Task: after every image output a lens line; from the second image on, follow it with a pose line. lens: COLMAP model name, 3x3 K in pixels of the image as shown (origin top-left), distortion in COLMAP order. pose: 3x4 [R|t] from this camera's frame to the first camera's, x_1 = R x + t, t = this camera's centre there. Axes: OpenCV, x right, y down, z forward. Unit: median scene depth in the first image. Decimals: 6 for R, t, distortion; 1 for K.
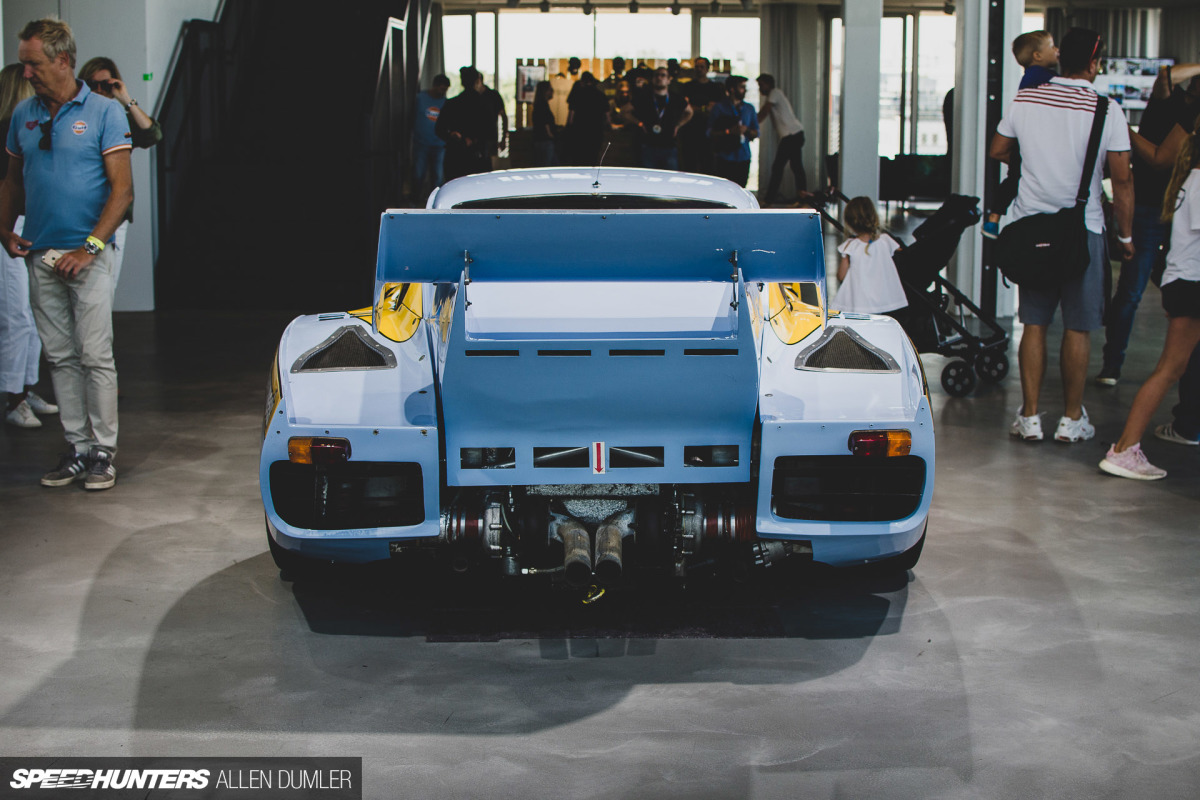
lens RADIAL K [[1811.9, 0, 600.0], [0, 1811.9, 400.0], [0, 0, 1]] dist [-0.183160, 0.071291]
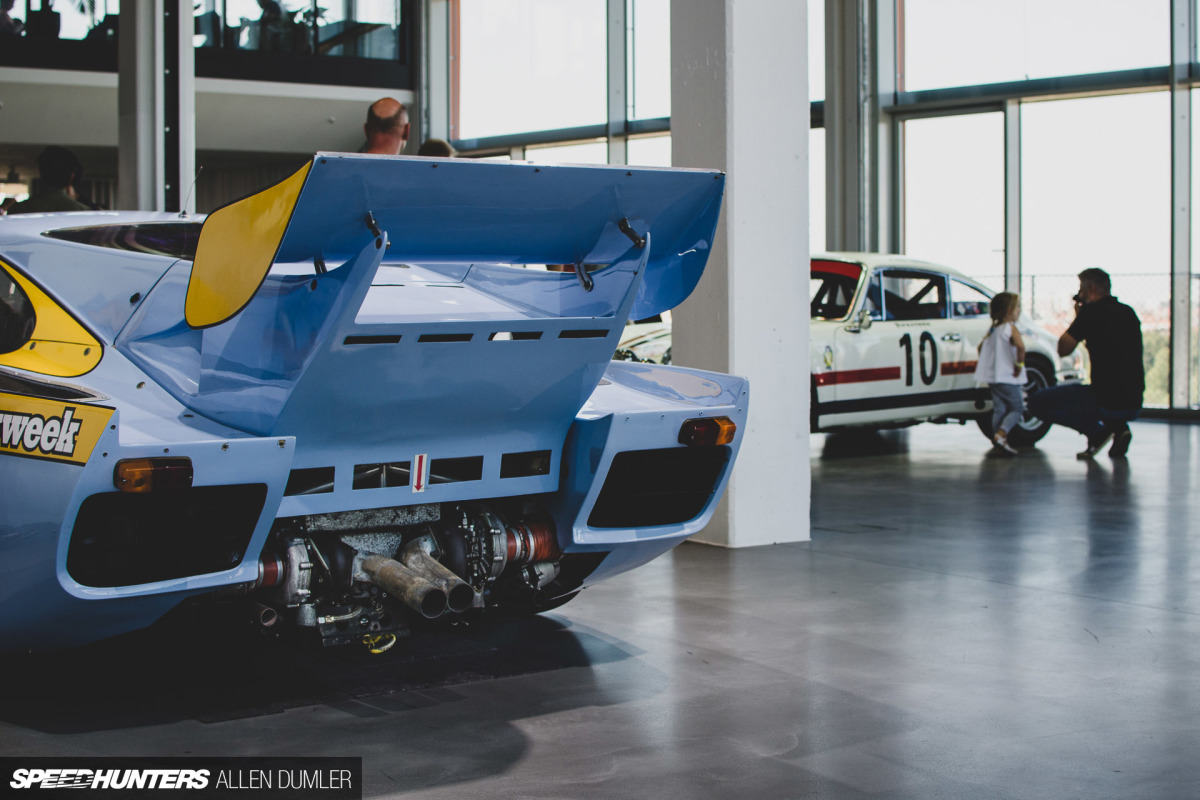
lens RADIAL K [[1811.9, 0, 600.0], [0, 1811.9, 400.0], [0, 0, 1]] dist [-0.183160, 0.071291]
pose [[0.818529, -0.039203, 0.573126, -0.413533], [0.100096, 0.992140, -0.075091, 0.068657], [-0.565677, 0.118832, 0.816020, 0.226696]]
